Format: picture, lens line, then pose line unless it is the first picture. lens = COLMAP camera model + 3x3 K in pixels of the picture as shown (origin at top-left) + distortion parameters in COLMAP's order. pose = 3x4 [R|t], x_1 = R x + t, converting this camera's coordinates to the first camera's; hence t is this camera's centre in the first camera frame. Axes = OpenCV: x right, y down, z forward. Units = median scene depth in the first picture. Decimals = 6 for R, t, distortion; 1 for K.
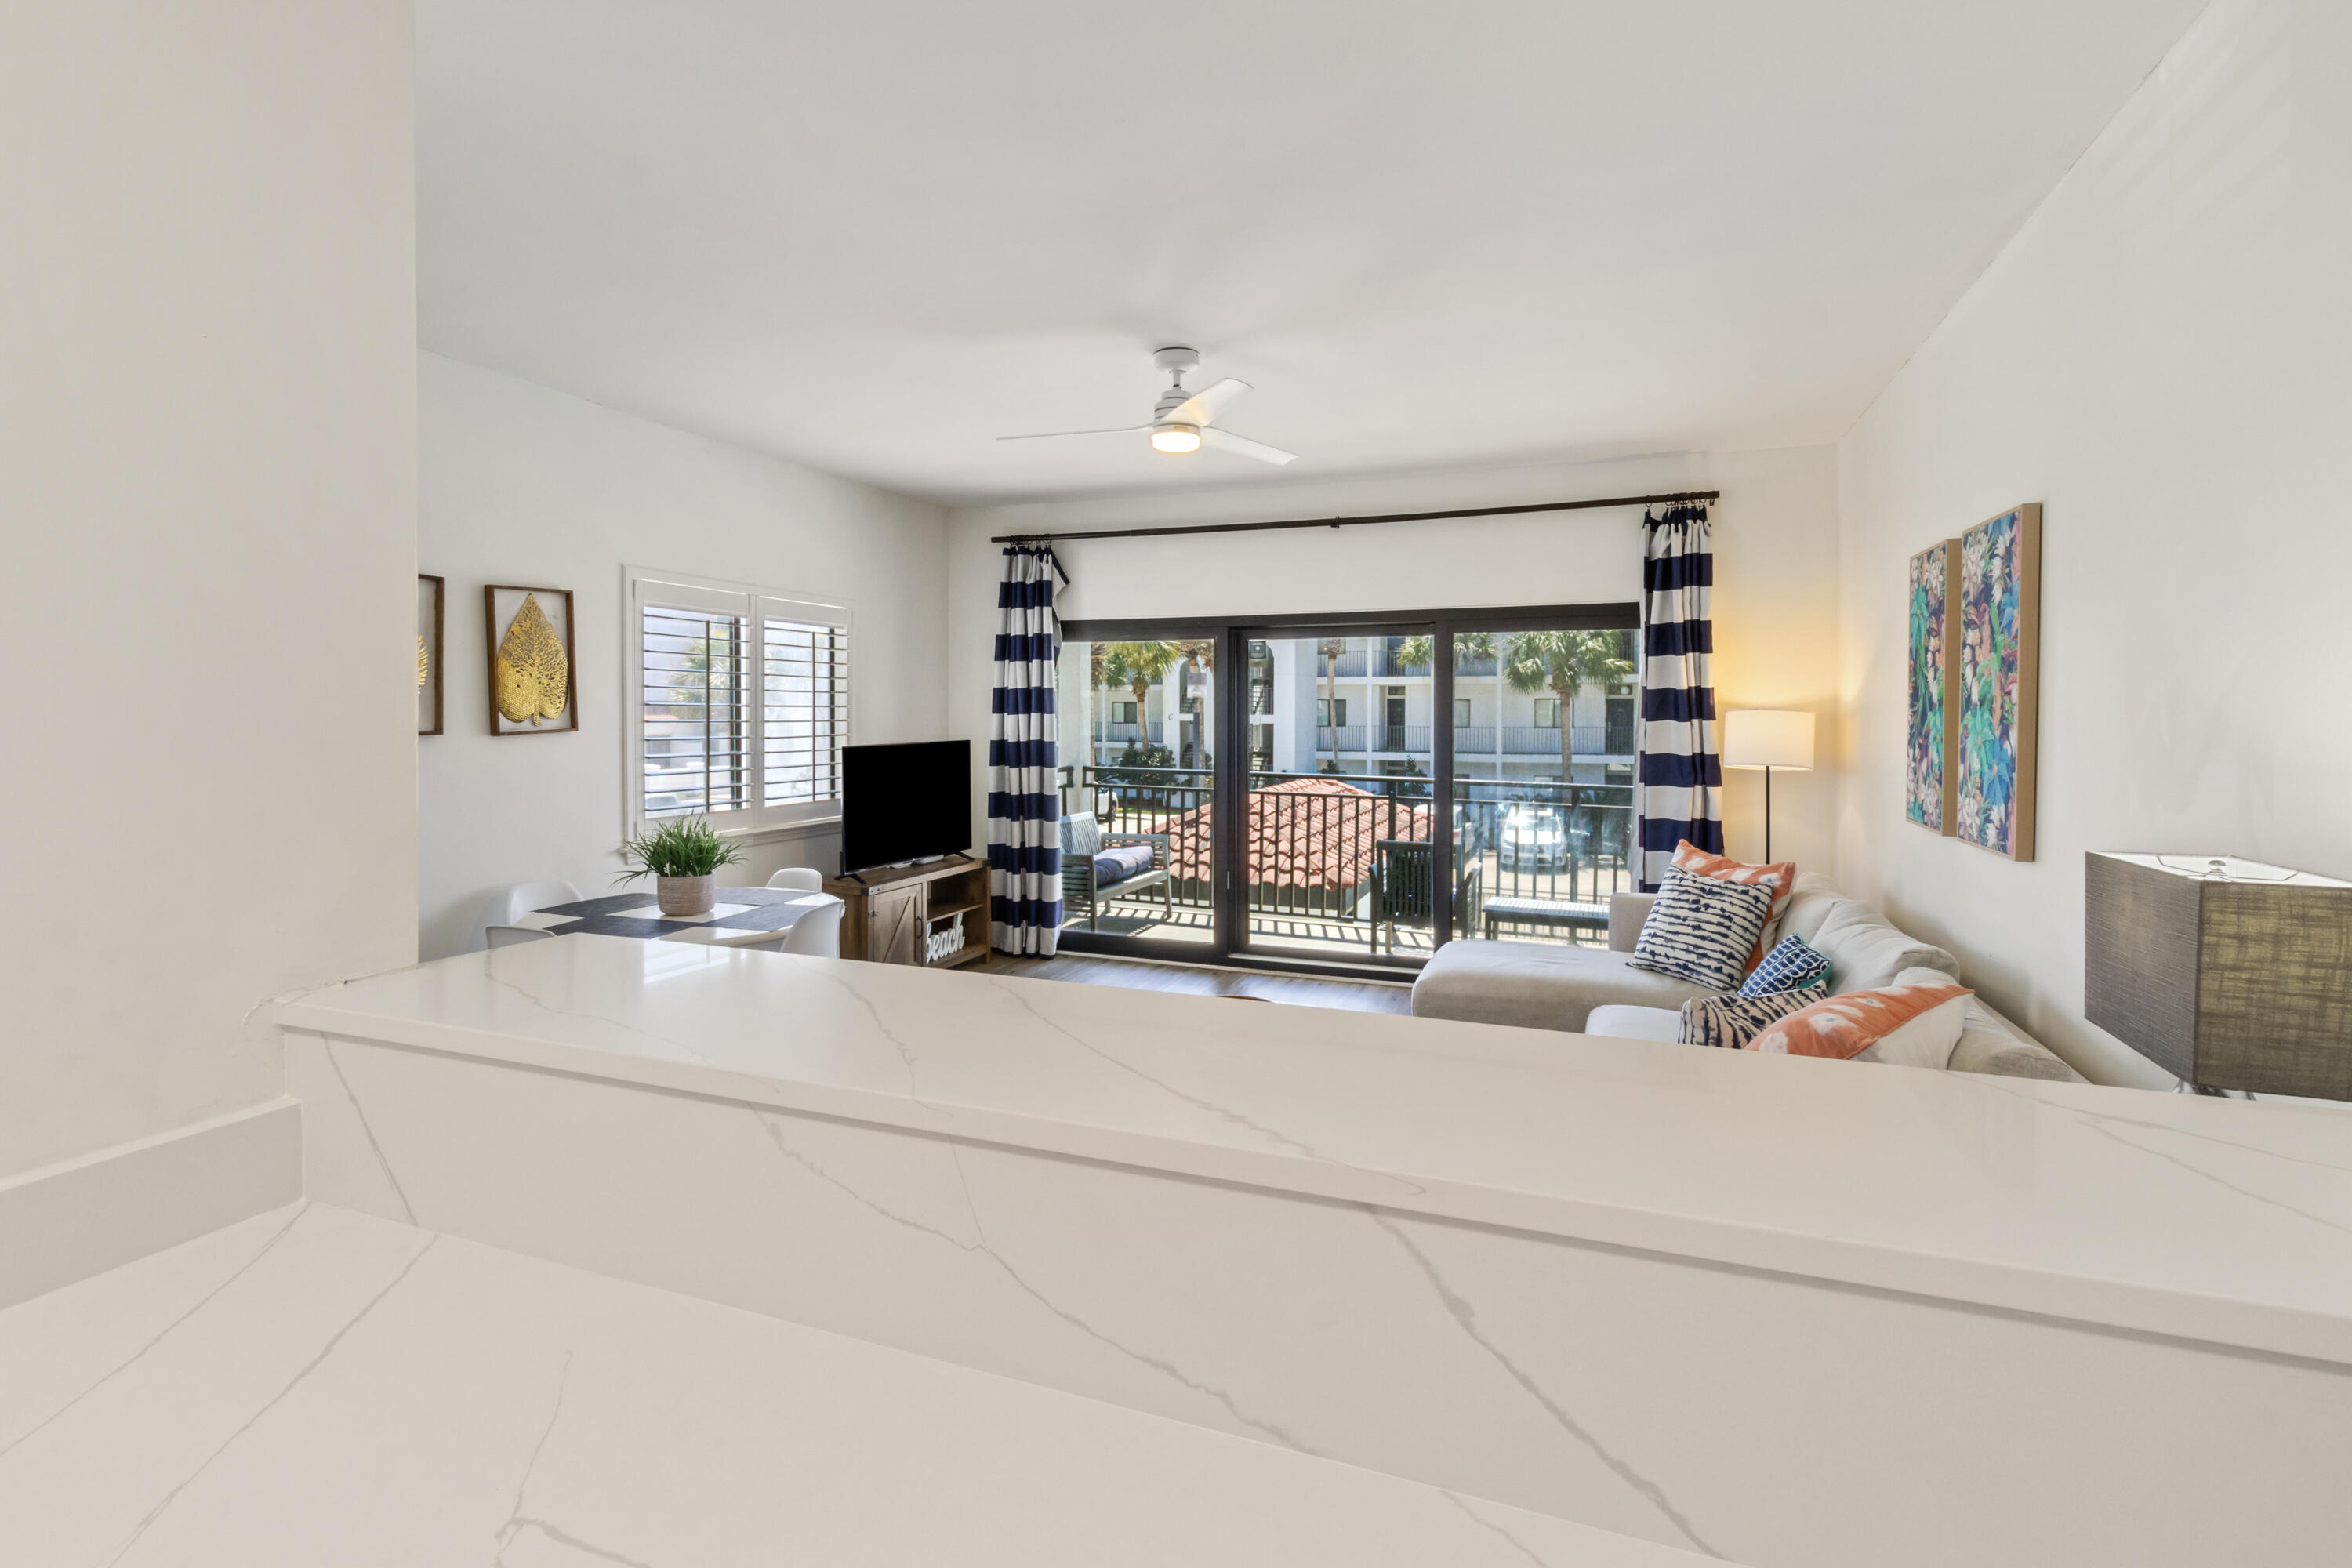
lens RADIAL K [[1100.0, 0, 1177.5], [0, 1100.0, 735.2], [0, 0, 1]] dist [0.000507, 0.000182]
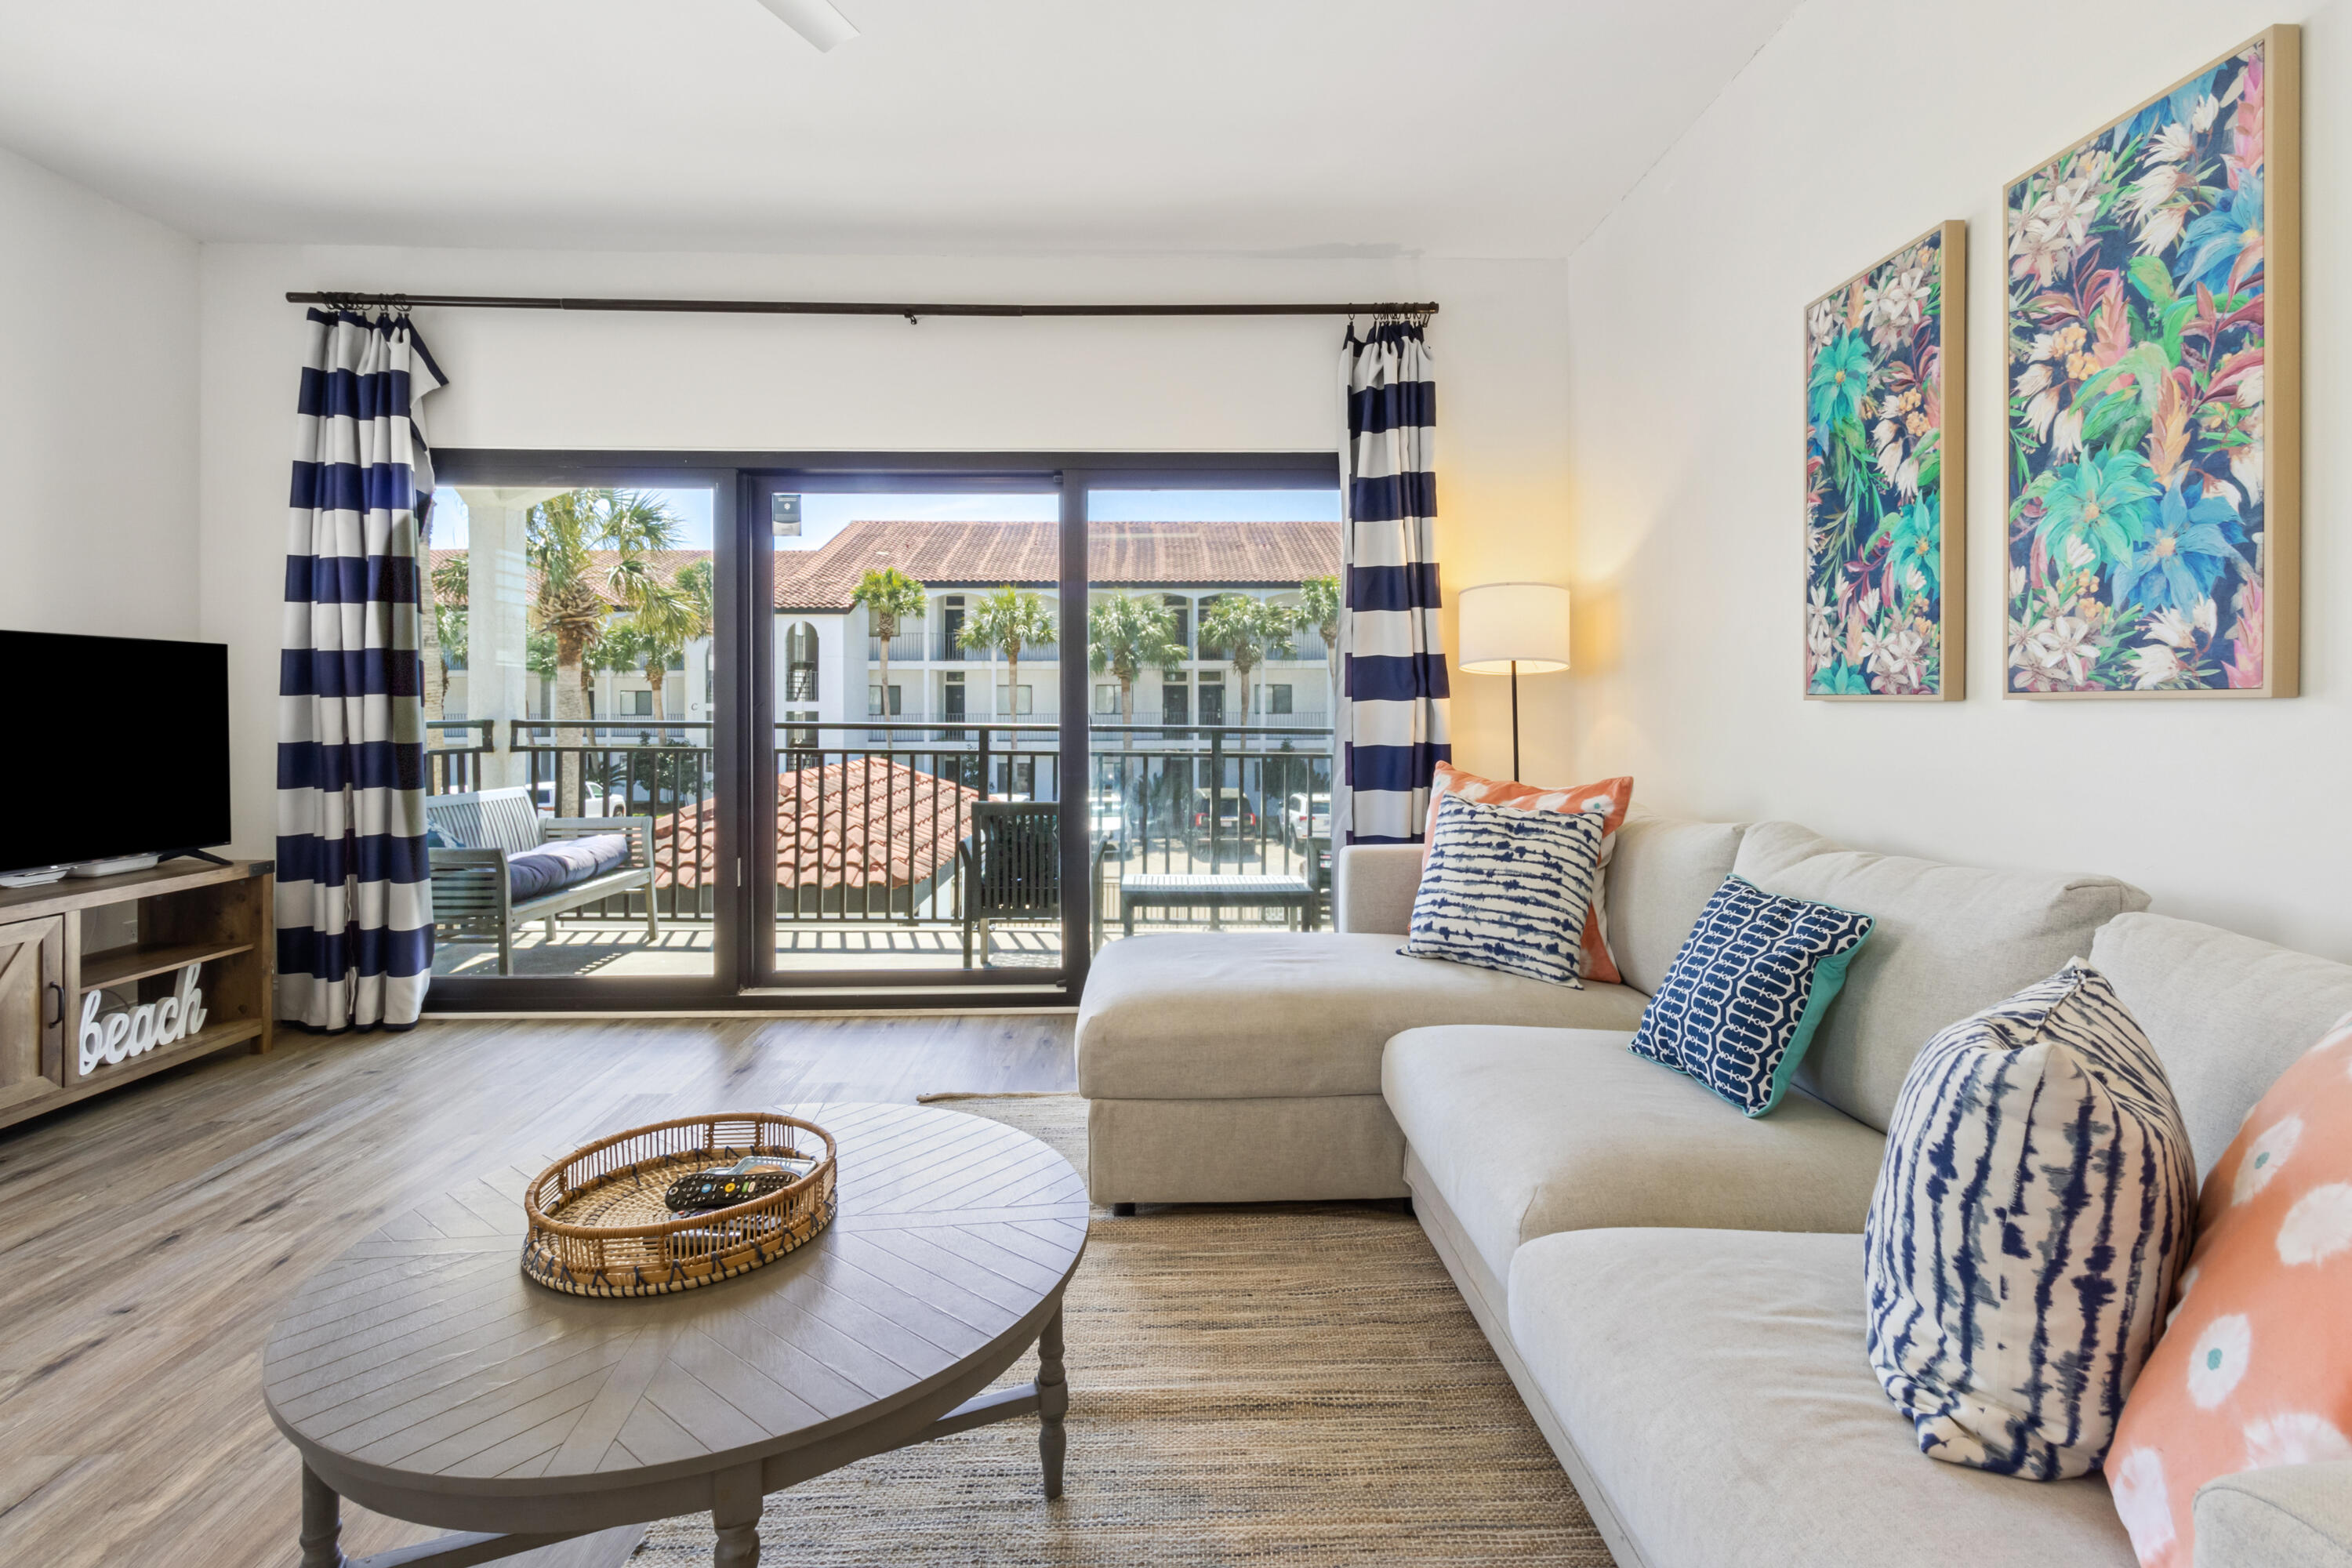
lens RADIAL K [[1117.4, 0, 1188.1], [0, 1117.4, 711.7], [0, 0, 1]] dist [-0.000386, 0.000289]
pose [[0.918690, -0.004976, 0.394948, 0.029072], [0.012607, 0.999781, -0.016729, 0.052455], [-0.394778, 0.020348, 0.918551, 0.301793]]
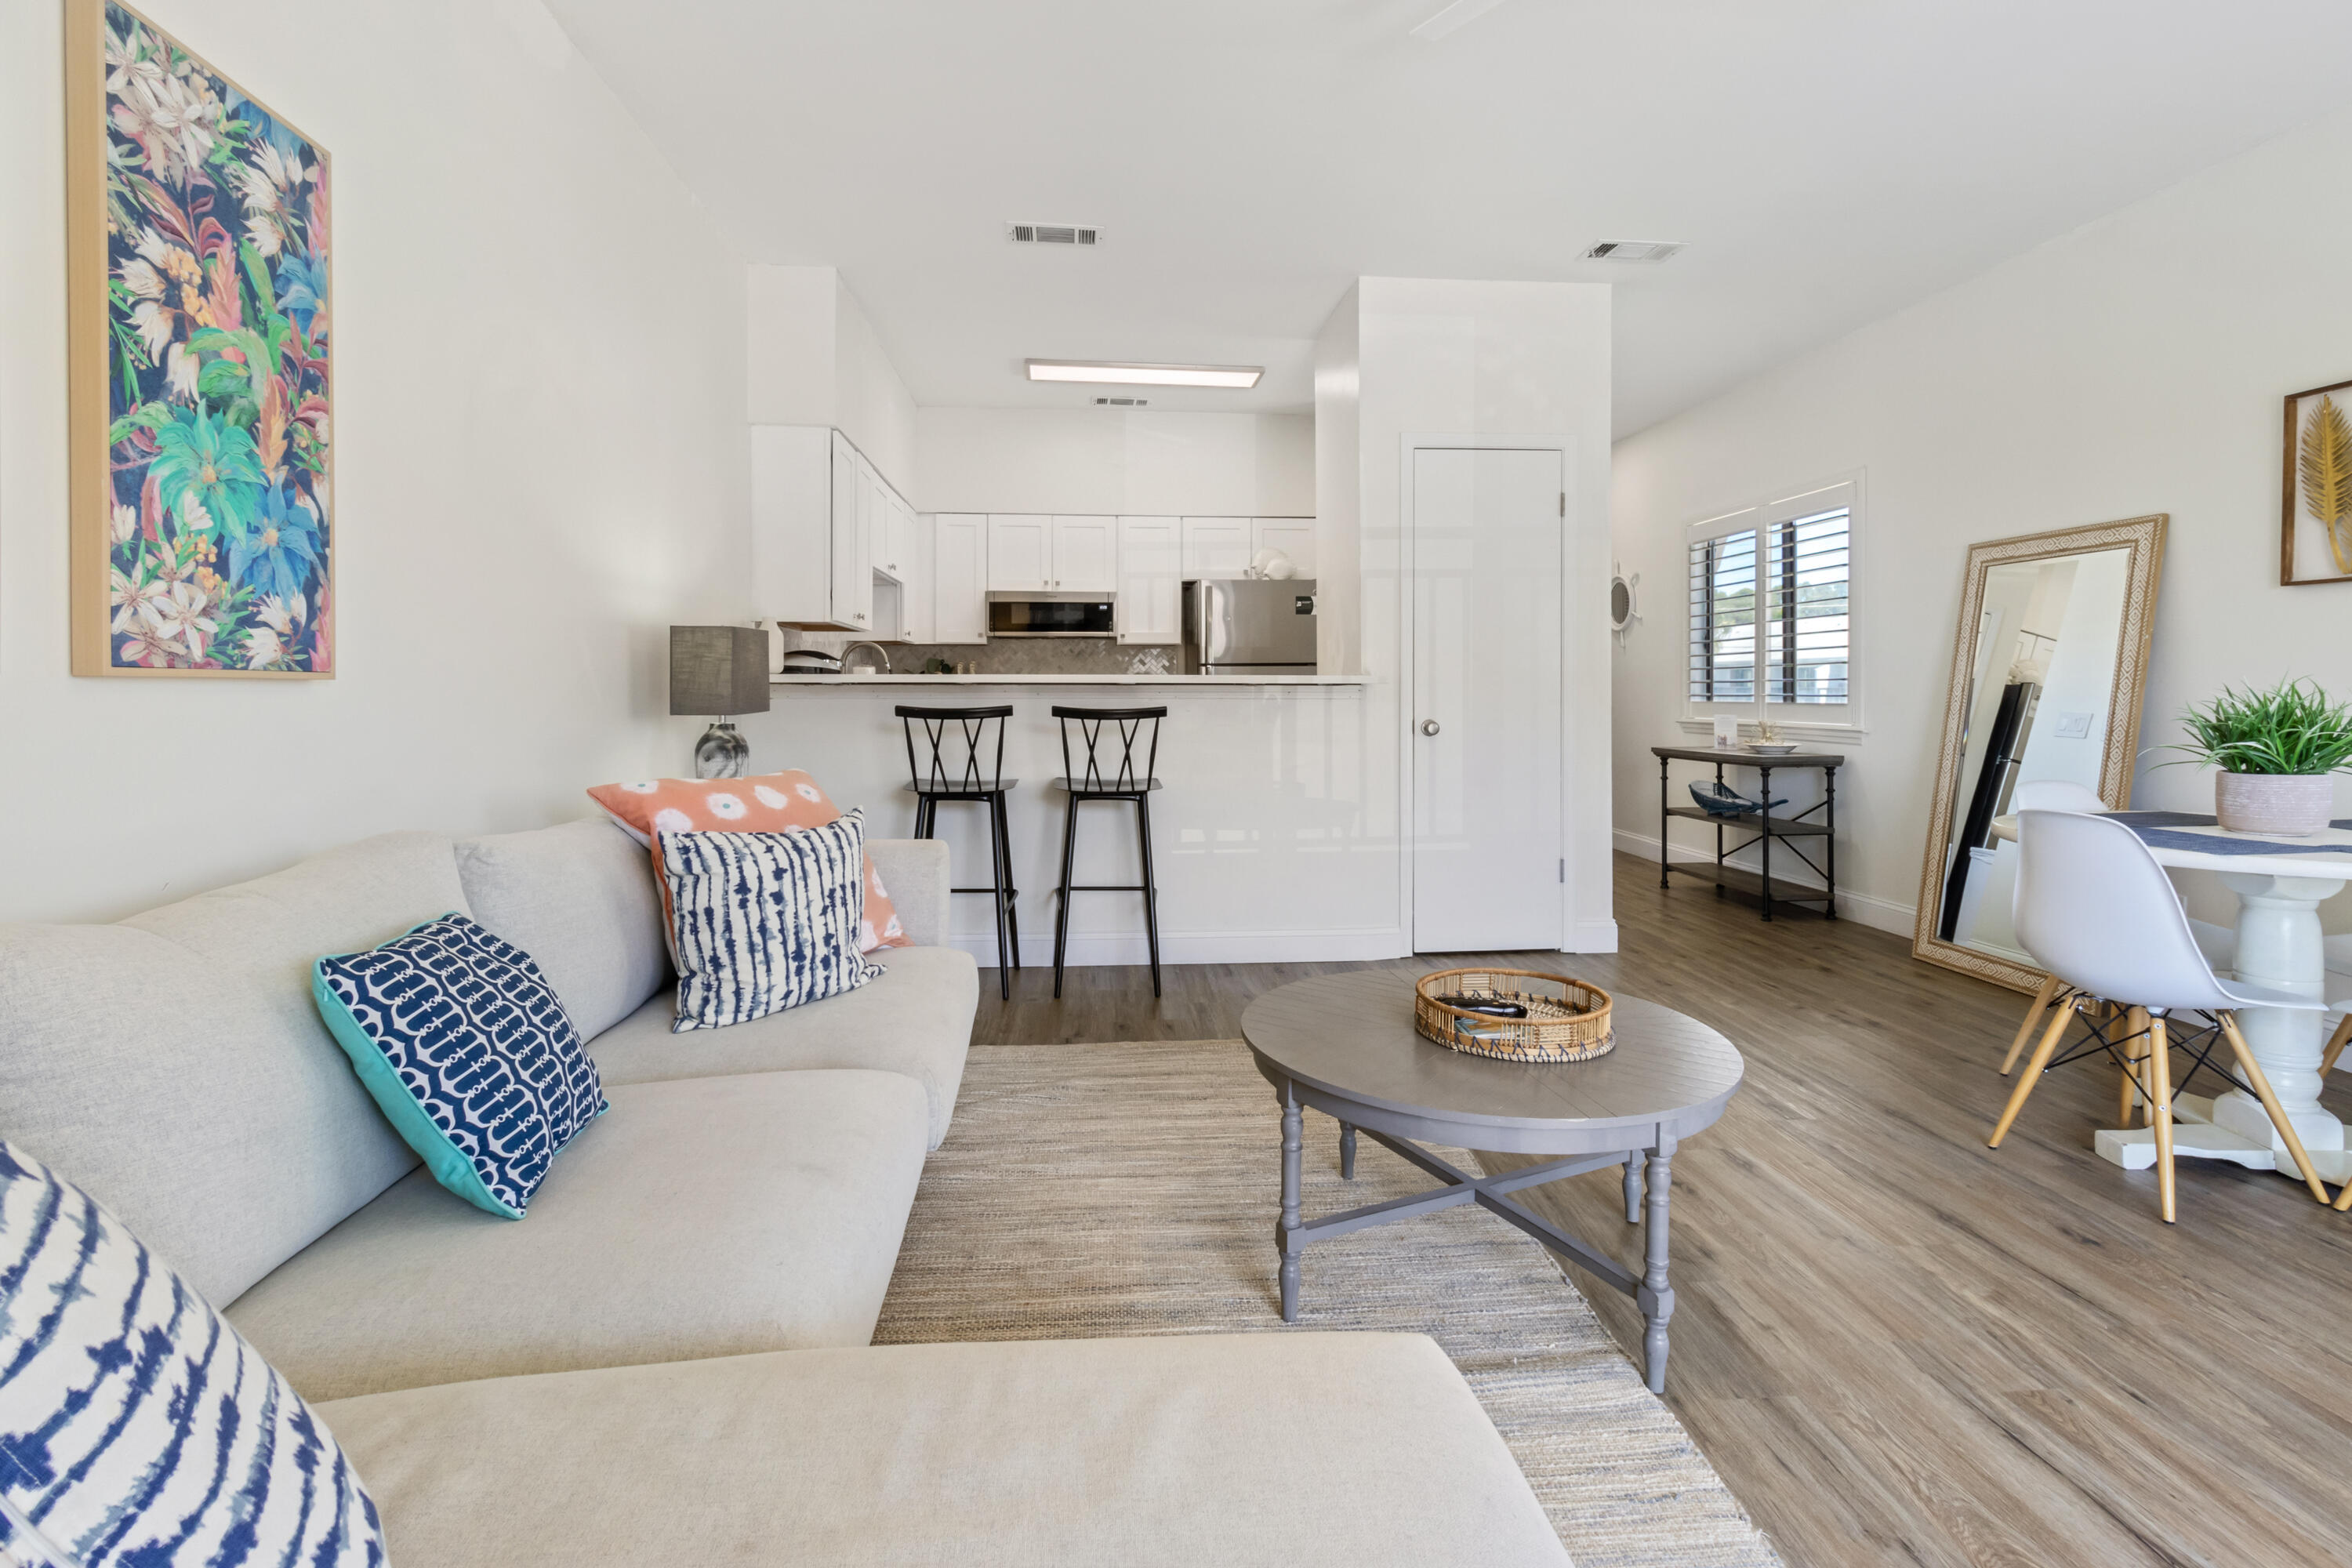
lens RADIAL K [[1105.1, 0, 1180.8], [0, 1105.1, 706.9], [0, 0, 1]] dist [-0.000472, -0.000575]
pose [[-0.896768, 0.003280, -0.442489, 0.252140], [-0.012492, 0.999386, 0.032724, 0.043358], [0.442325, 0.034874, -0.896177, 0.781589]]
